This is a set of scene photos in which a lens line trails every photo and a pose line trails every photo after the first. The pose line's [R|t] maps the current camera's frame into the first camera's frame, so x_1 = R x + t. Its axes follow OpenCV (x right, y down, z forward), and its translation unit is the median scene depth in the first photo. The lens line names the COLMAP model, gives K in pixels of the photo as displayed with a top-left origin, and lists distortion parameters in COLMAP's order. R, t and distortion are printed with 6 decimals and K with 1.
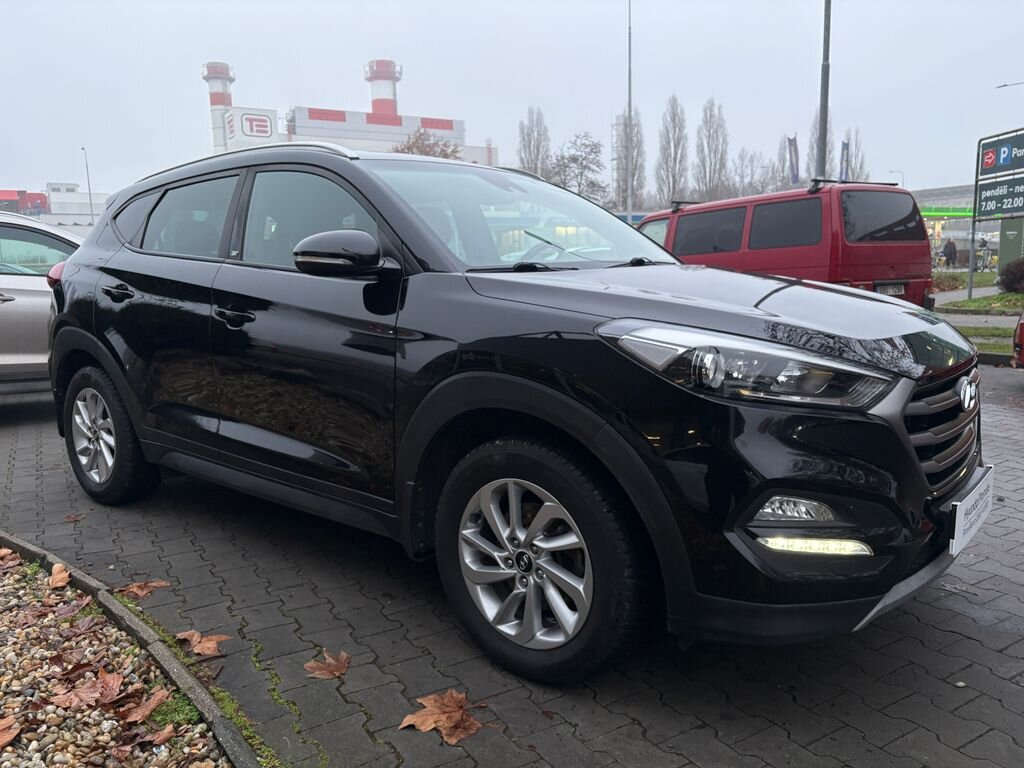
lens RADIAL K [[800.4, 0, 516.1], [0, 800.4, 385.1], [0, 0, 1]] dist [0.021007, -0.022177]
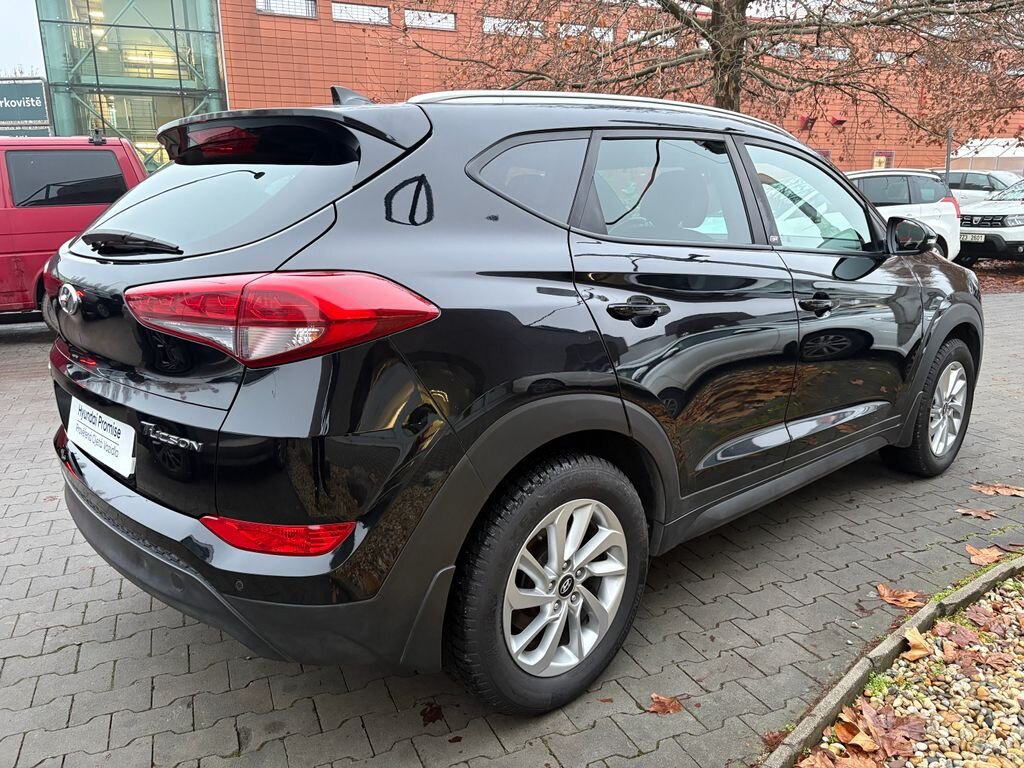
lens RADIAL K [[800.4, 0, 511.3], [0, 800.4, 386.2], [0, 0, 1]] dist [0.021007, -0.022177]
pose [[0.132720, -0.223719, 0.965575, -1.312398], [0.157418, 0.966586, 0.202316, -0.236577], [-0.978573, 0.125147, 0.163503, 1.197787]]
